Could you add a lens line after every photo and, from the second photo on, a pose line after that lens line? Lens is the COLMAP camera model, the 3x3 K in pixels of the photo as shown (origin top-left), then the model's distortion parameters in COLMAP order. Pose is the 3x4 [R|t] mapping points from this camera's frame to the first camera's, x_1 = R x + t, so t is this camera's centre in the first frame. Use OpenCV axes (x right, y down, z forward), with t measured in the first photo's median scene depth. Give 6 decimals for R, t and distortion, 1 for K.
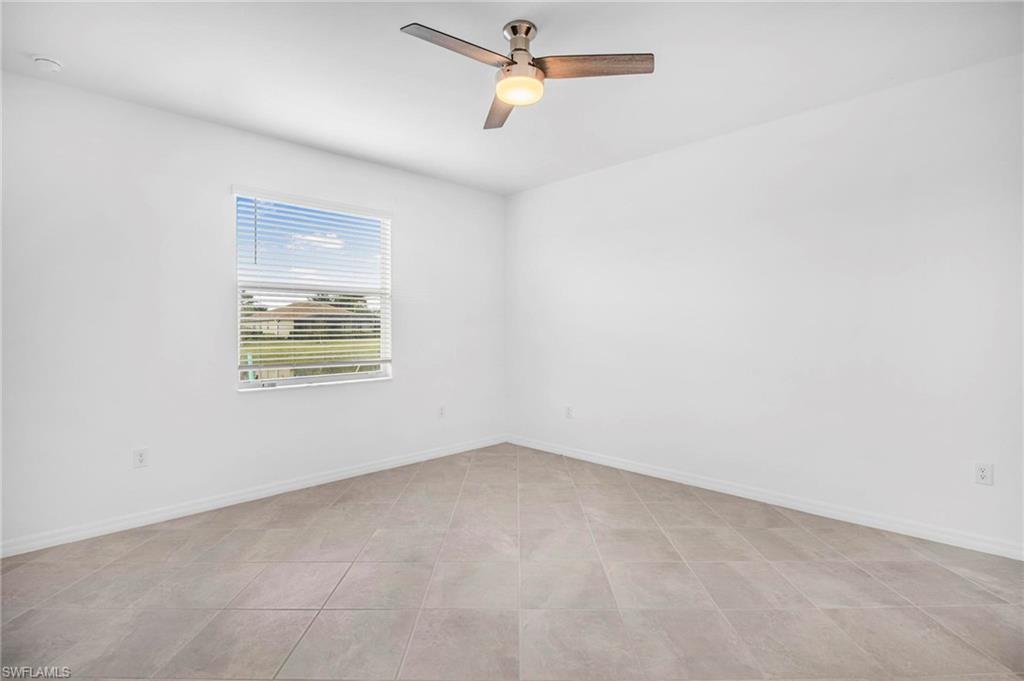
lens RADIAL K [[499.3, 0, 510.4], [0, 499.3, 335.5], [0, 0, 1]] dist [-0.001792, -0.000552]
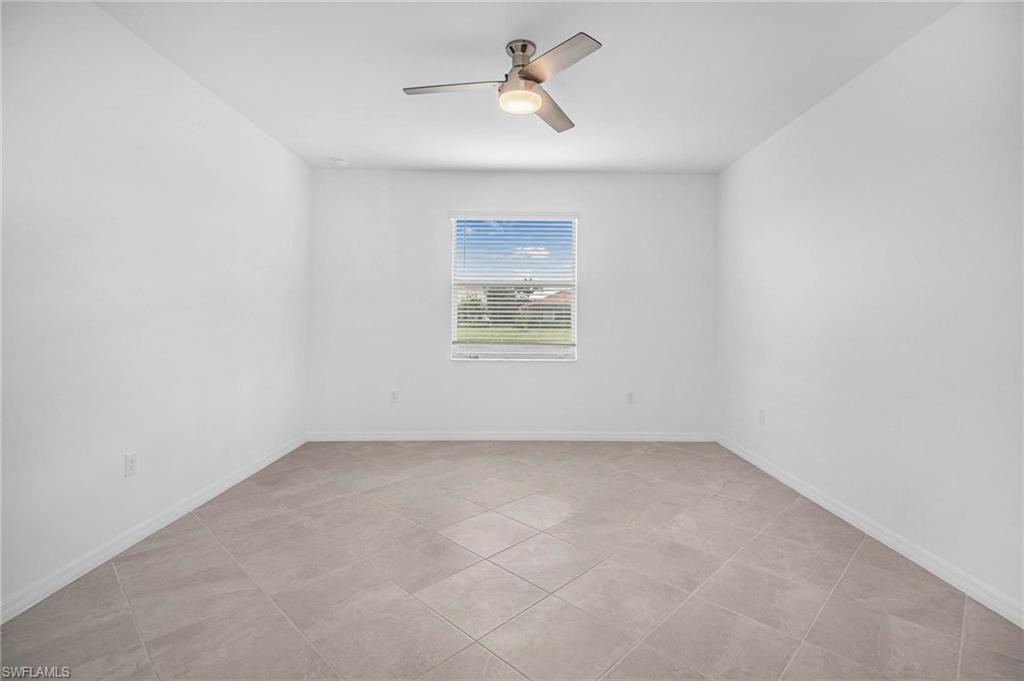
lens RADIAL K [[484.7, 0, 512.4], [0, 484.7, 321.6], [0, 0, 1]] dist [0.001432, -0.000253]
pose [[0.723716, 0.020043, -0.689807, 0.500822], [-0.024277, 0.999699, 0.003578, -0.002816], [0.689671, 0.014157, 0.723984, 0.138035]]
